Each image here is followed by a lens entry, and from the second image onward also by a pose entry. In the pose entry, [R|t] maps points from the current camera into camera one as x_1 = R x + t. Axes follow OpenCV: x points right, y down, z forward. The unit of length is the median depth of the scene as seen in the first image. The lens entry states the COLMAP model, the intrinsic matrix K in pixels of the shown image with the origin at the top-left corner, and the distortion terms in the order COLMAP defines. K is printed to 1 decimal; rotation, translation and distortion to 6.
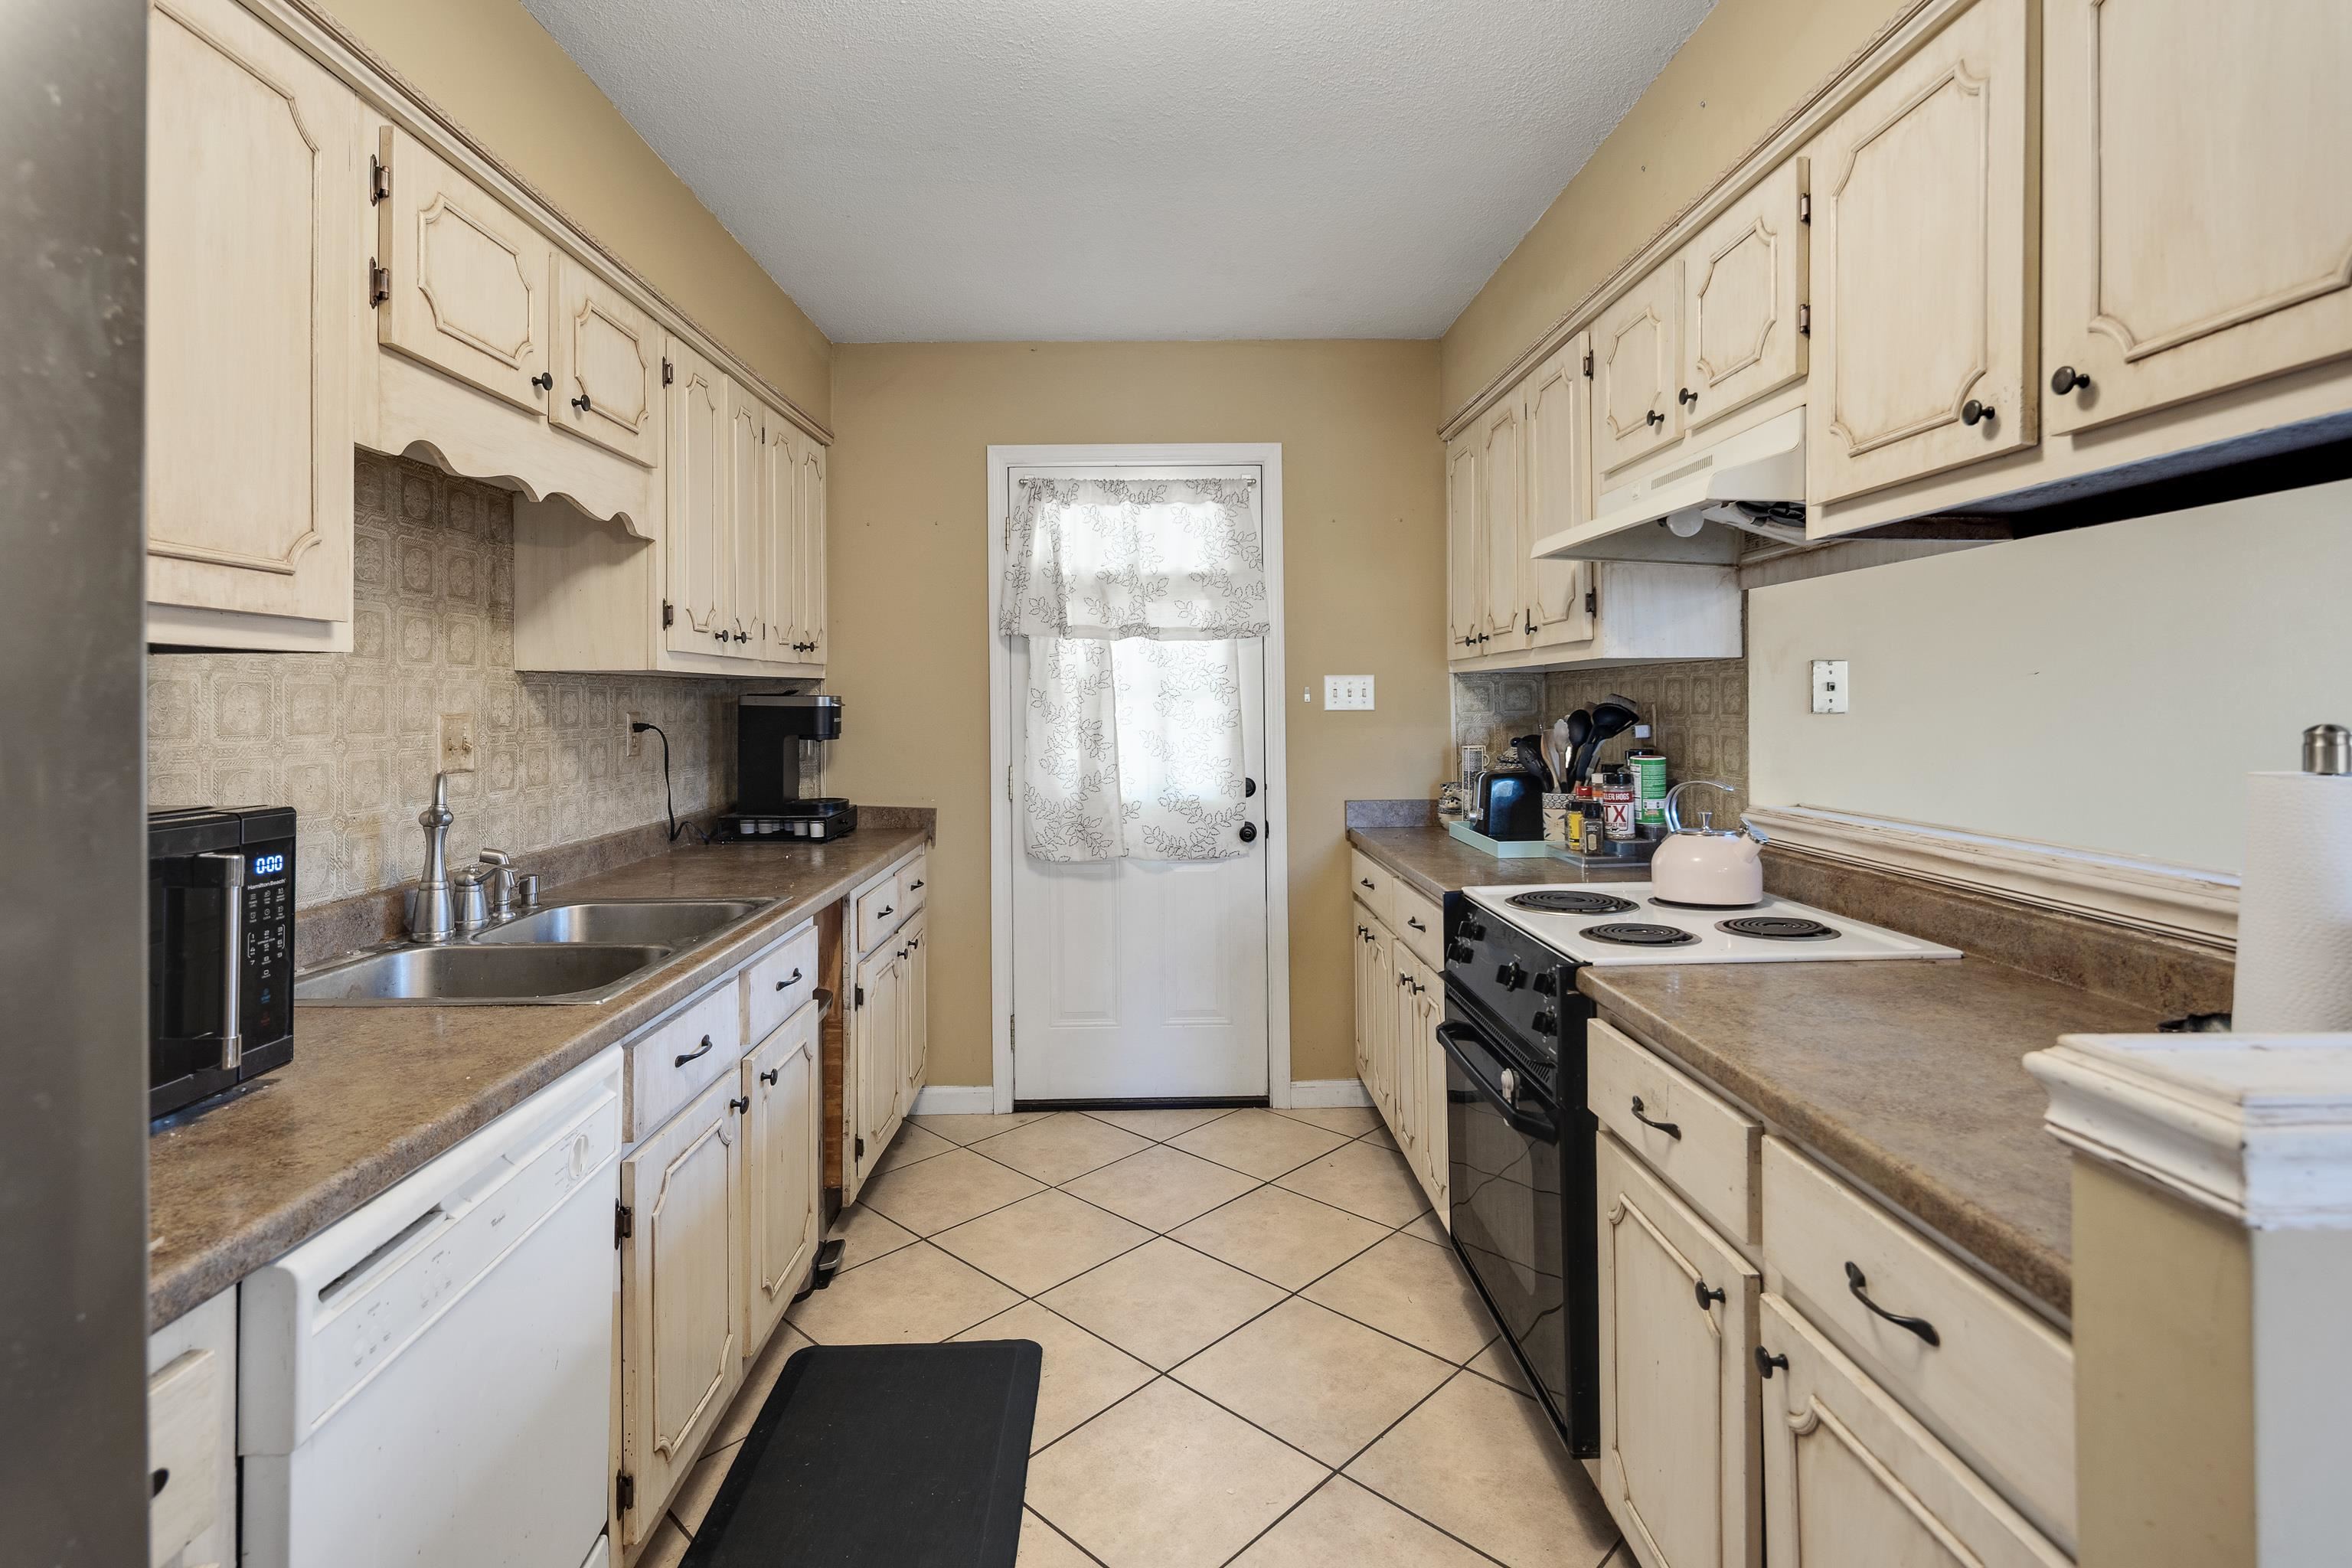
lens RADIAL K [[1141.9, 0, 1159.5], [0, 1141.9, 697.8], [0, 0, 1]] dist [0.007848, -0.005768]
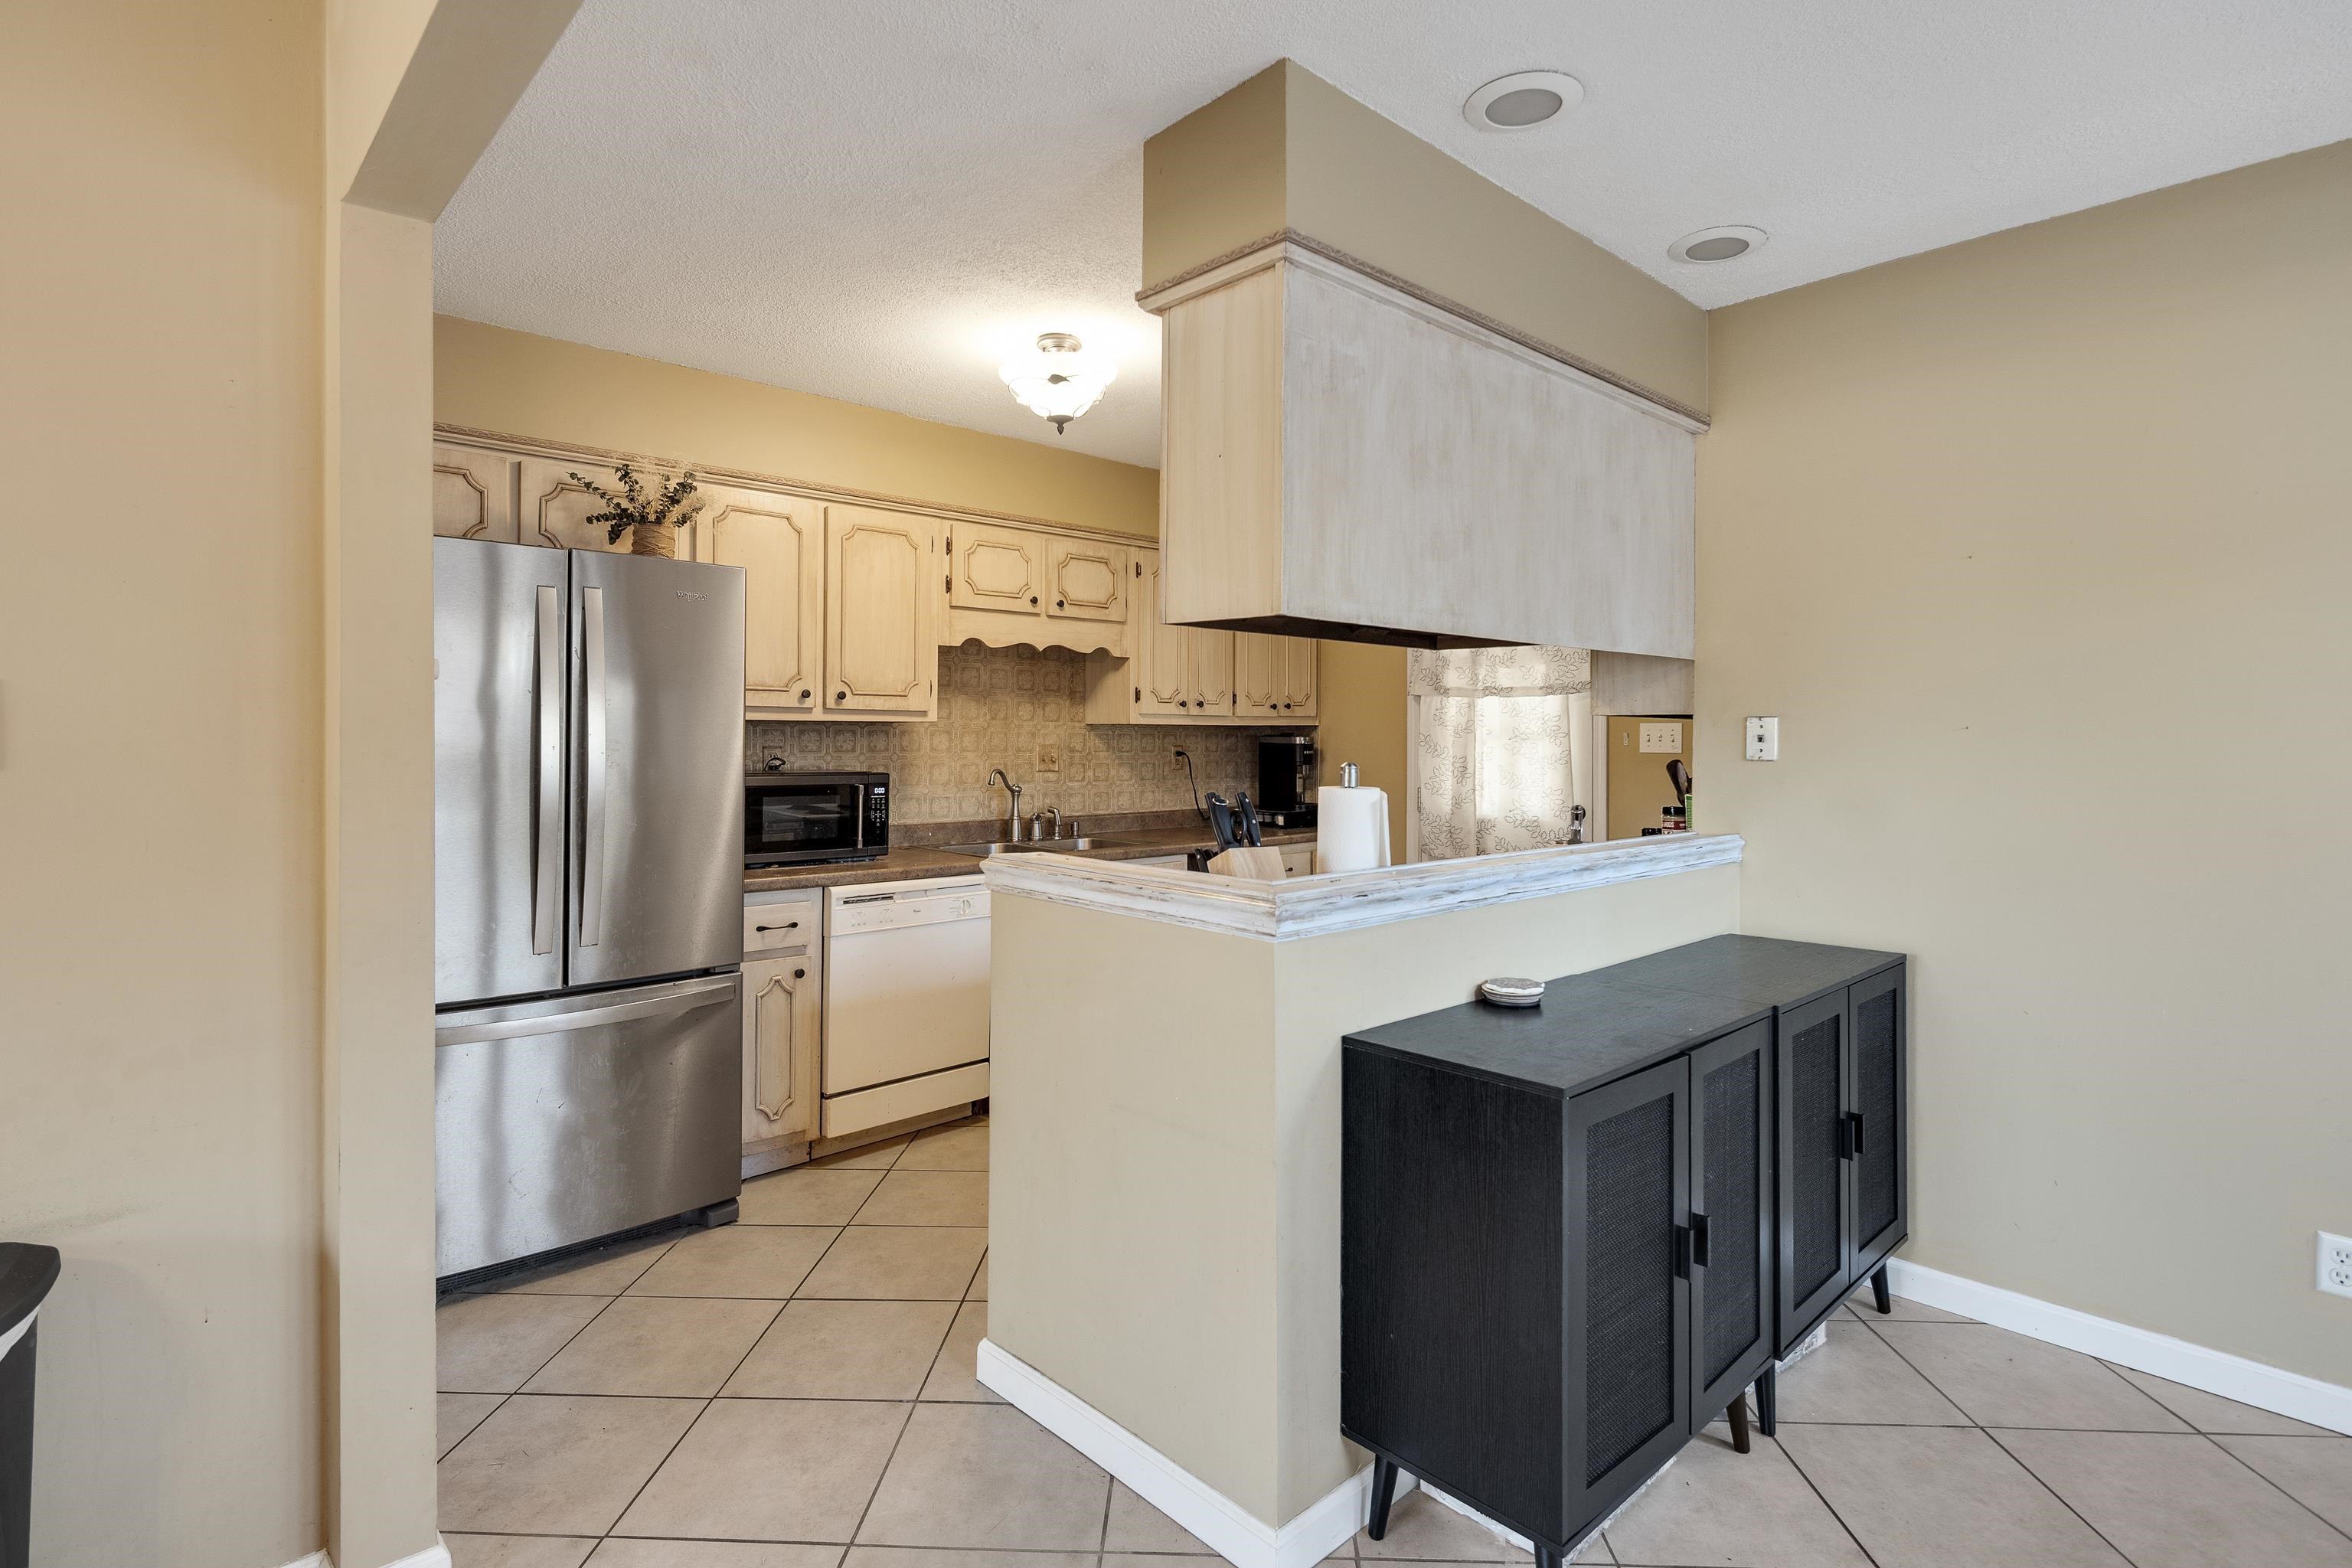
lens RADIAL K [[1141.9, 0, 1153.1], [0, 1141.9, 743.9], [0, 0, 1]] dist [0.007848, -0.005768]
pose [[0.664137, 0.013854, -0.747483, 1.131203], [-0.006895, 0.999899, 0.012406, -0.015471], [0.747579, -0.003086, 0.664166, -0.289521]]
